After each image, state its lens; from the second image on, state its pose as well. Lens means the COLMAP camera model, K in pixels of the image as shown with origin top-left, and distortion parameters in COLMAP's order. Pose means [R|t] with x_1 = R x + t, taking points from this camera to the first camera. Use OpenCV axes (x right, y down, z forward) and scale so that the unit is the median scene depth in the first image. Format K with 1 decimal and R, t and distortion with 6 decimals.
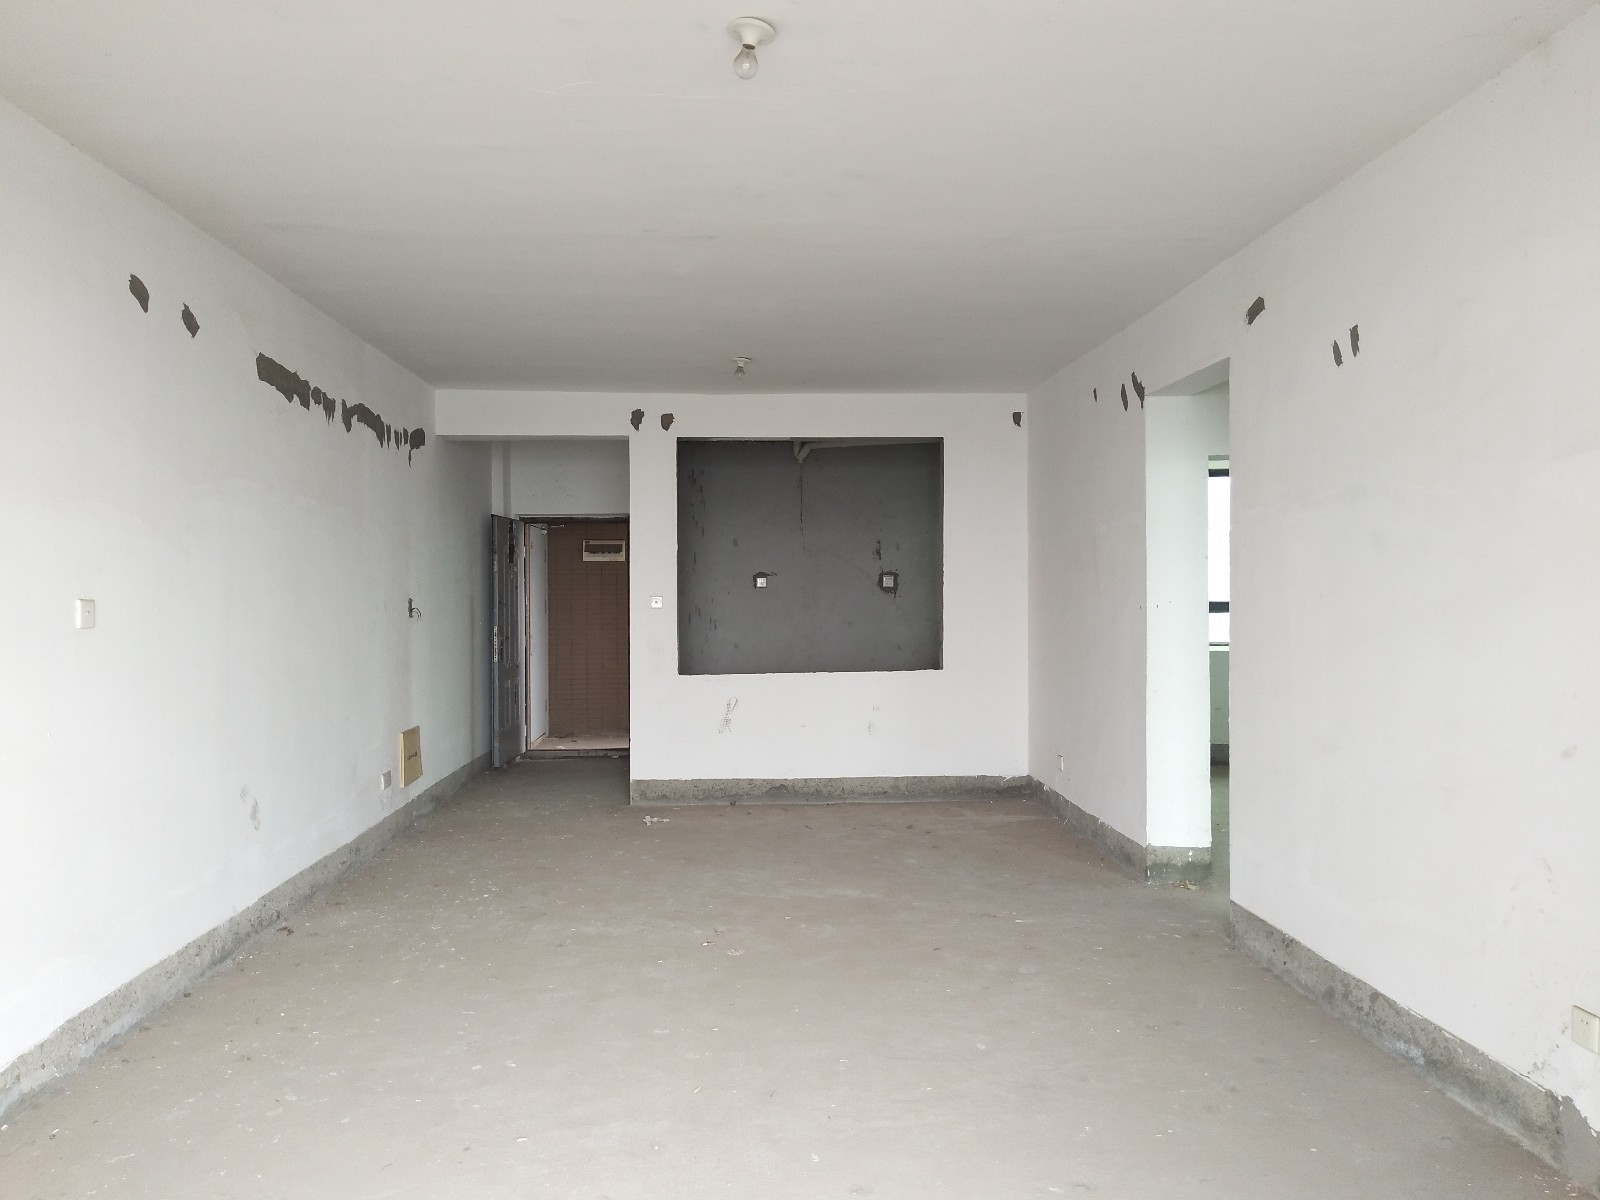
lens RADIAL K [[1220.4, 0, 800.0], [0, 1220.4, 600.0], [0, 0, 1]] dist [0.003231, -0.001230]
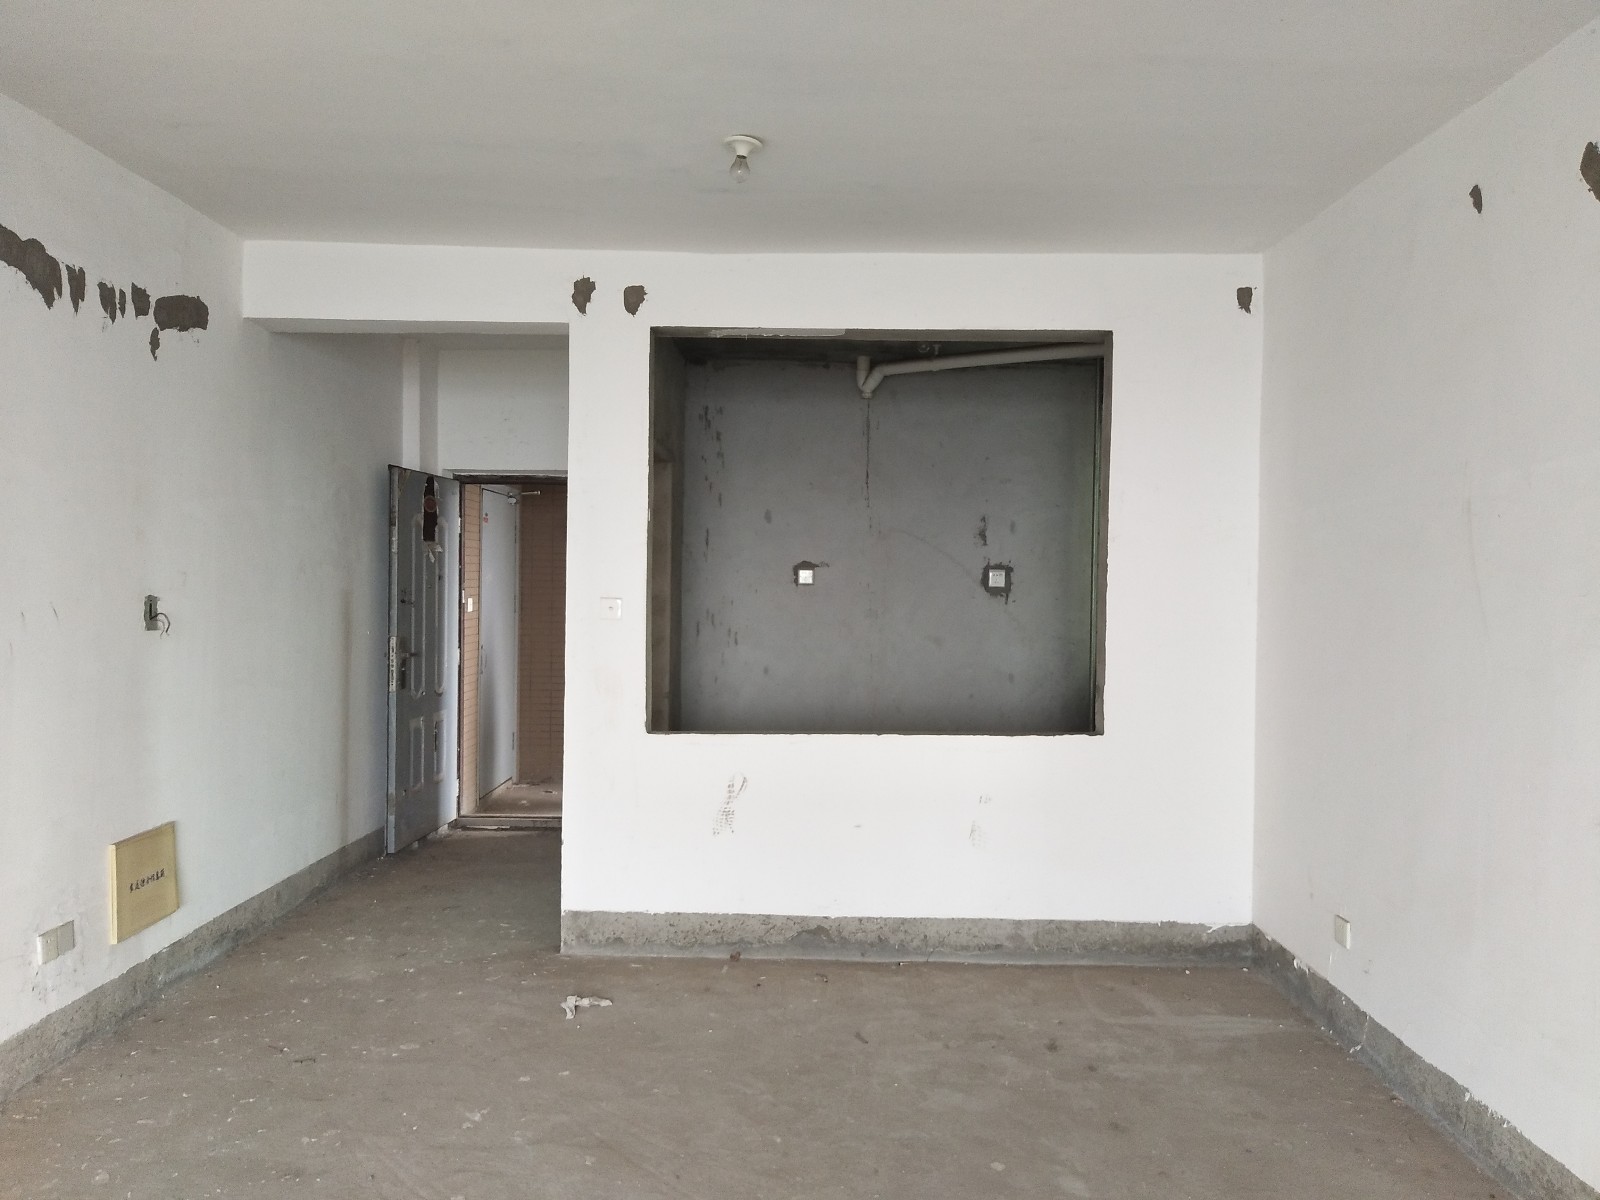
lens RADIAL K [[1220.4, 0, 800.0], [0, 1220.4, 600.0], [0, 0, 1]] dist [0.003231, -0.001230]
pose [[0.997845, 0.019330, -0.062700, 0.009280], [-0.018882, 0.999792, 0.007734, -0.008567], [0.062837, -0.006533, 0.998002, 0.418751]]
